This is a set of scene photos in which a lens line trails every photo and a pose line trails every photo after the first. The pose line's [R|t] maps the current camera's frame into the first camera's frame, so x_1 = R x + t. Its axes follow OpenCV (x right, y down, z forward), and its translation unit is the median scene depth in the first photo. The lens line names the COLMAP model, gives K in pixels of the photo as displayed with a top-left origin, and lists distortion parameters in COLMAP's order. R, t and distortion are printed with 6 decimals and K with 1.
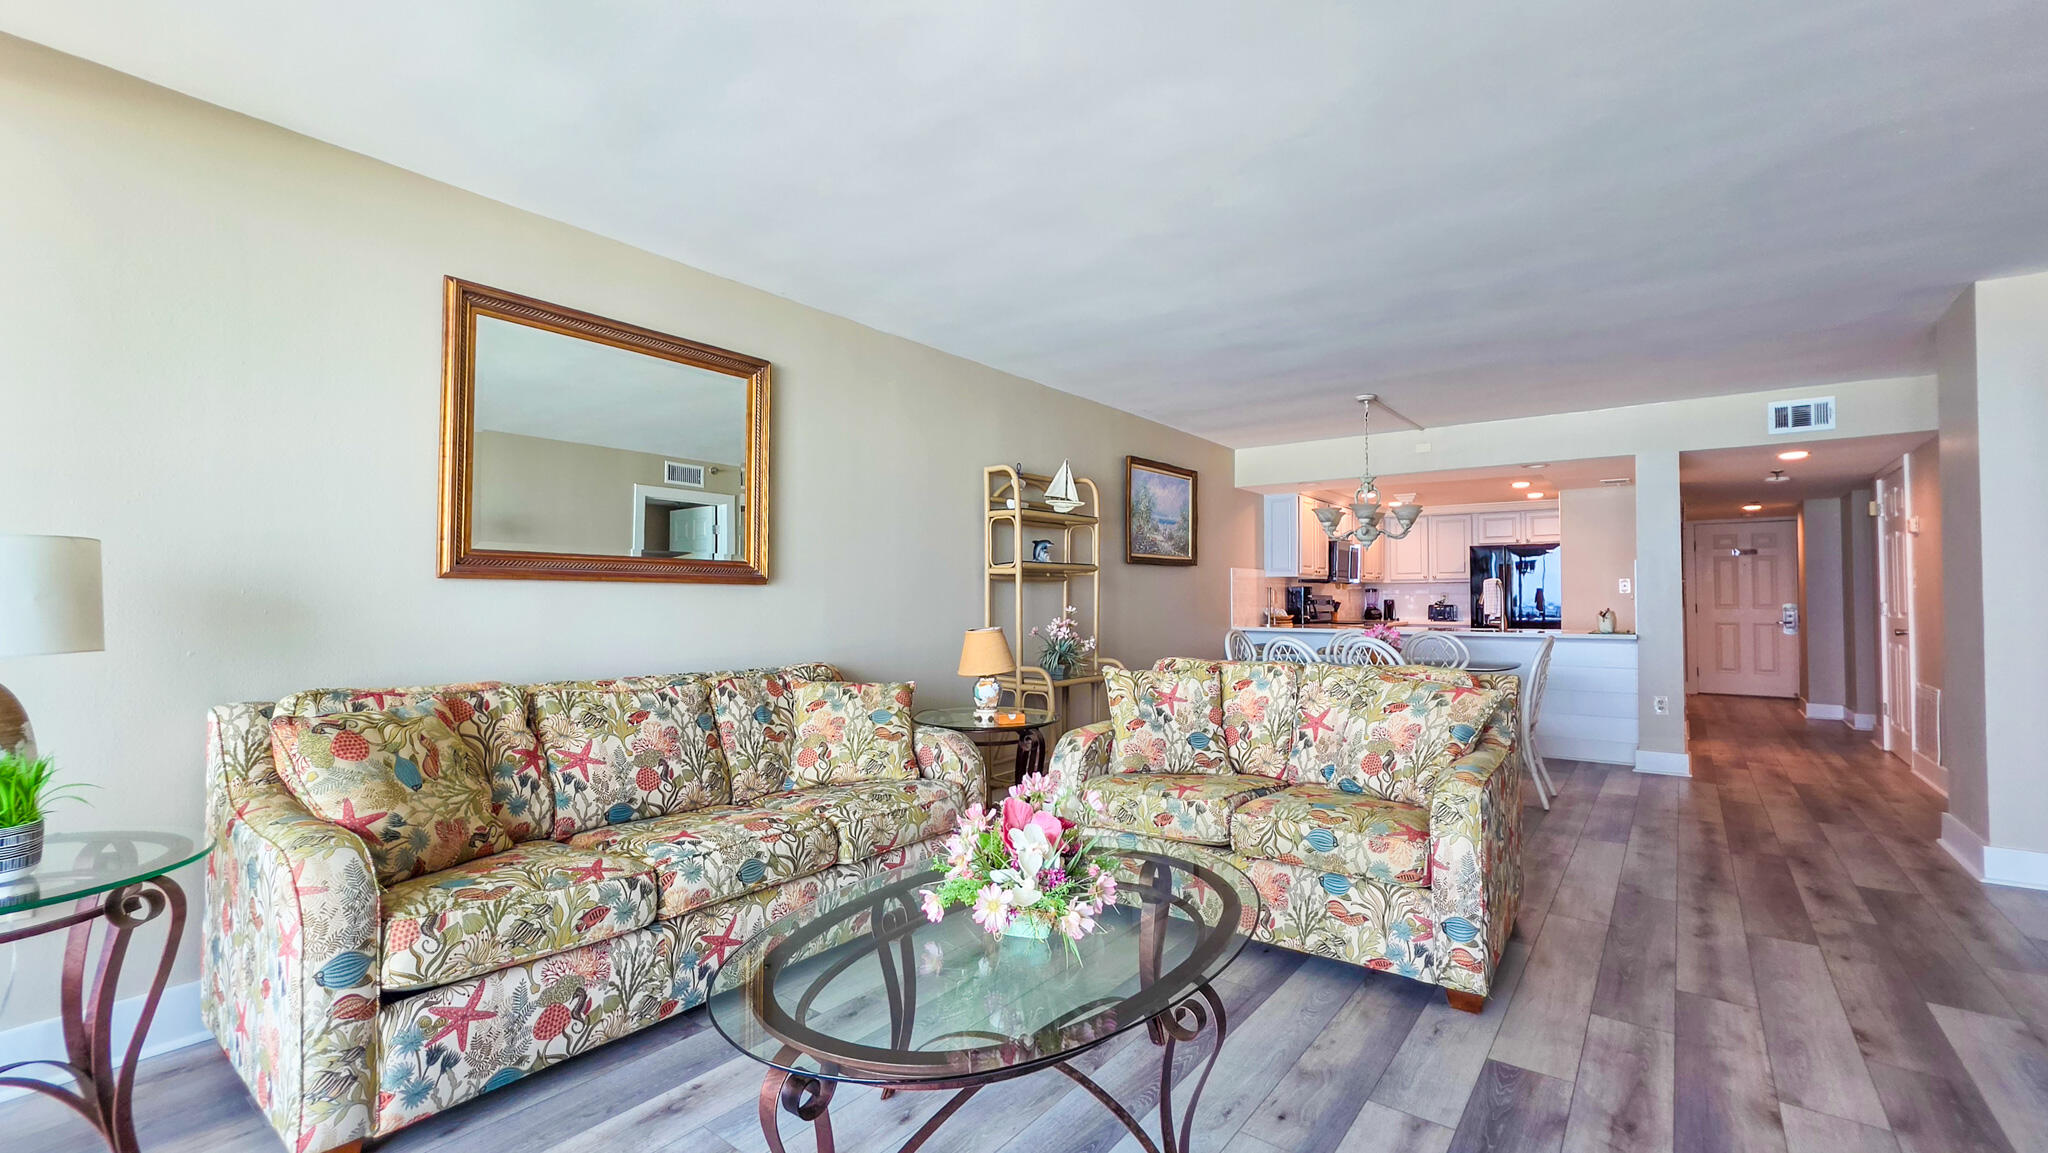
lens RADIAL K [[856.3, 0, 1023.2], [0, 856.3, 569.7], [0, 0, 1]] dist [0.000428, 0.000443]
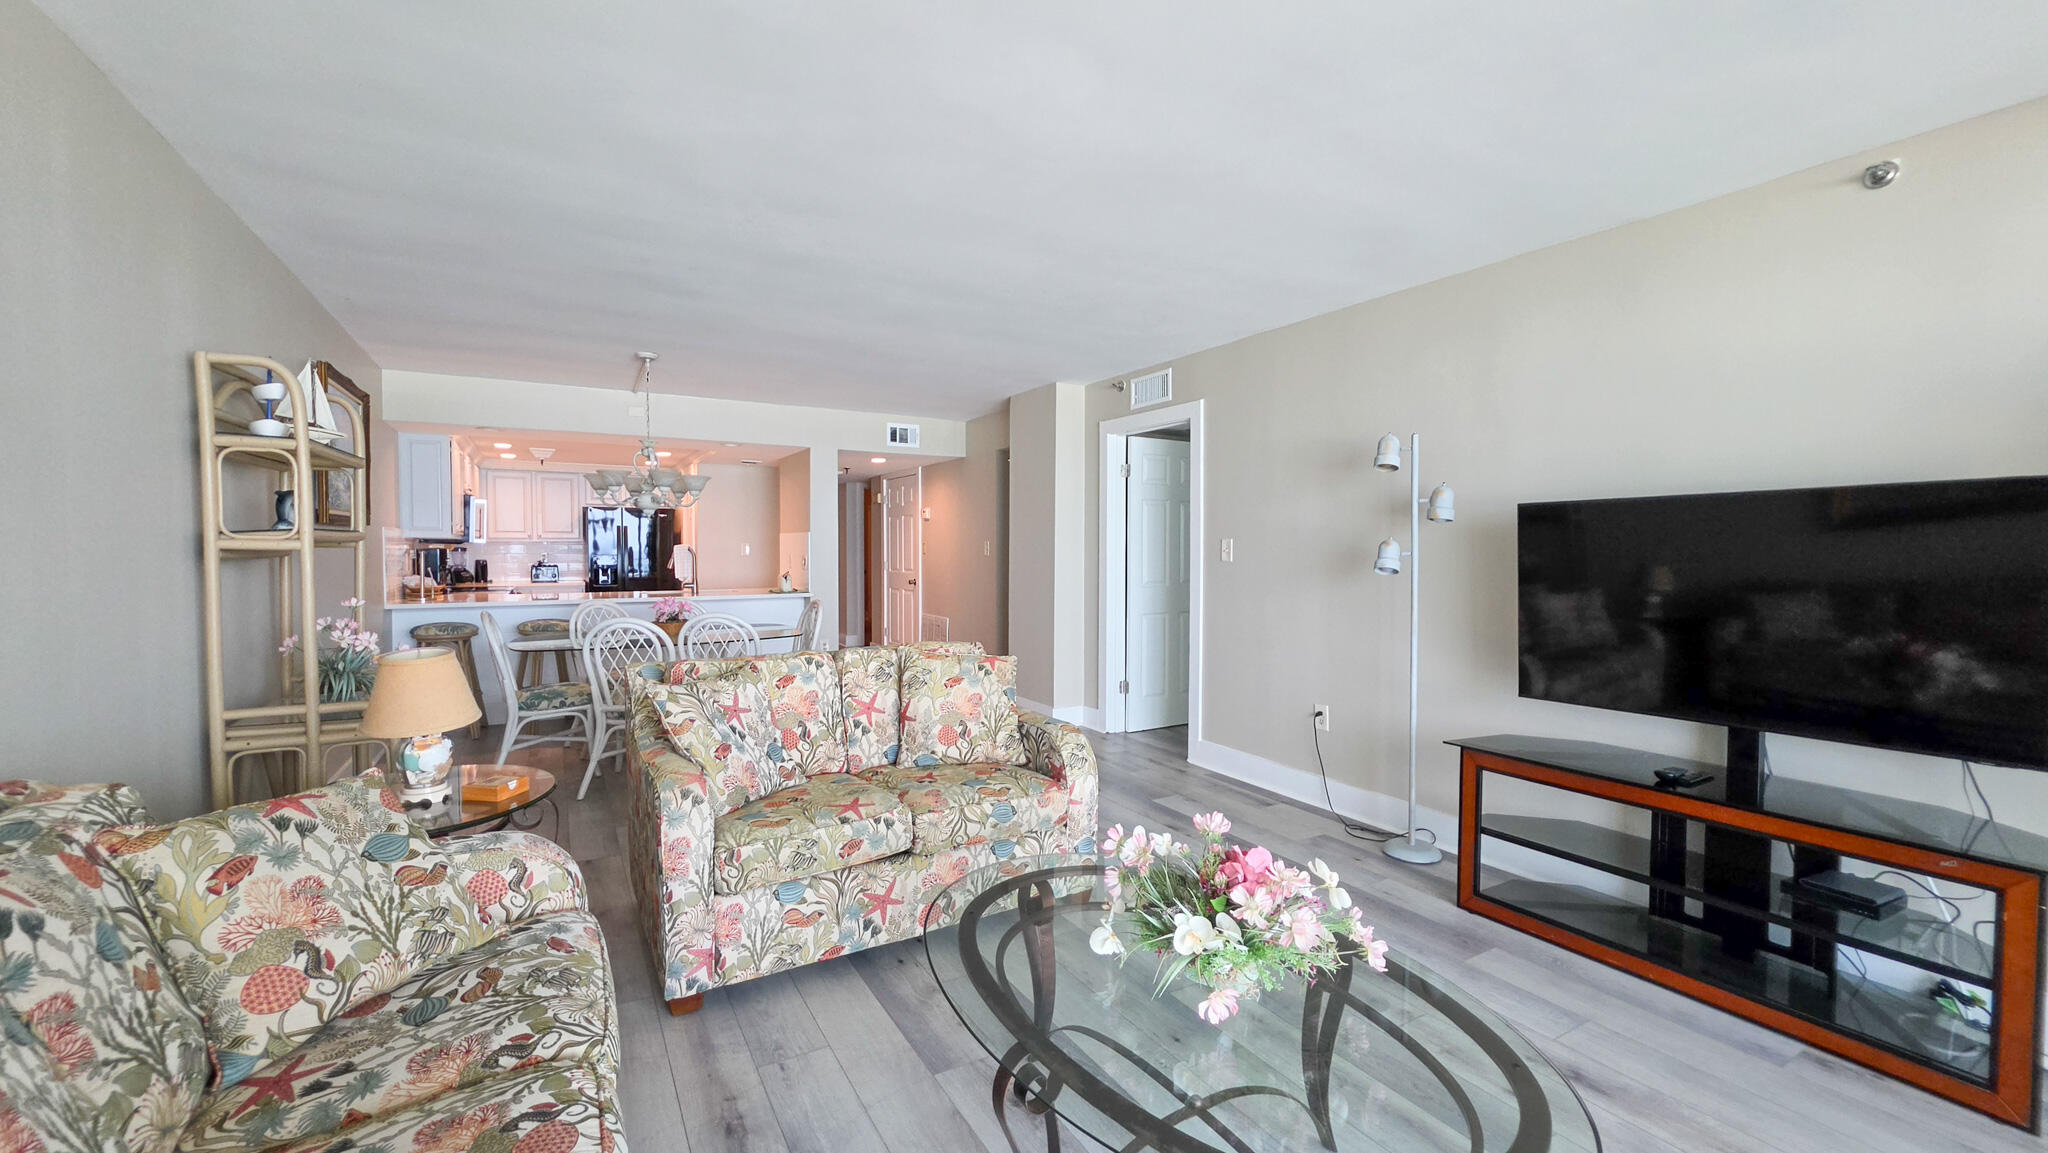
lens RADIAL K [[813.8, 0, 1017.5], [0, 813.8, 570.8], [0, 0, 1]] dist [-0.000048, 0.000555]
pose [[0.393786, -0.026739, 0.918813, -0.431031], [-0.033074, 0.998517, 0.043233, -0.028866], [-0.918607, -0.047414, 0.392318, 0.426796]]
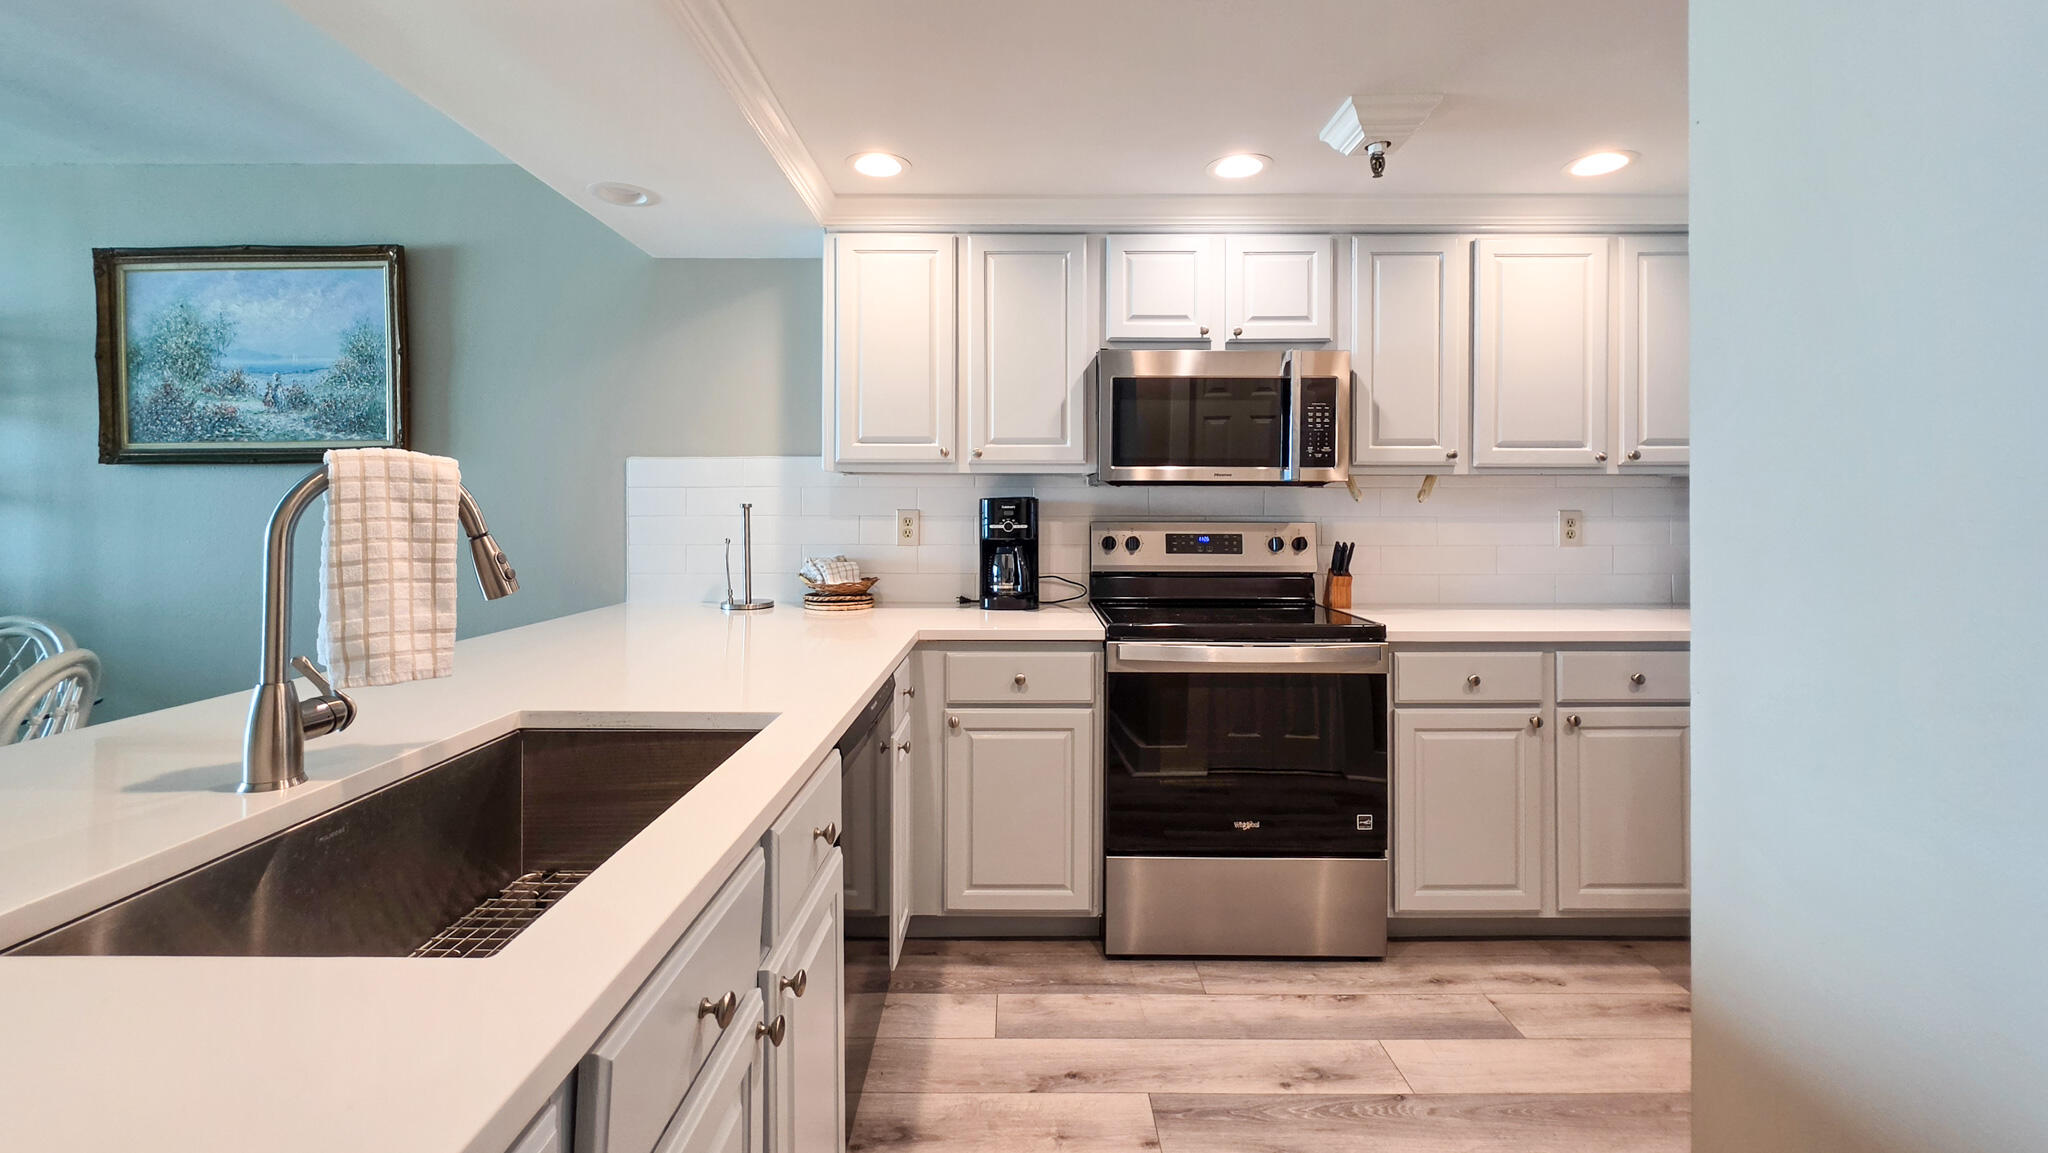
lens RADIAL K [[850.6, 0, 1031.3], [0, 850.6, 505.5], [0, 0, 1]] dist [0.000516, 0.000157]
pose [[0.601520, -0.007719, -0.798820, 1.535072], [0.029567, 0.999483, 0.012607, 0.048552], [0.798310, -0.031202, 0.601437, 1.973188]]
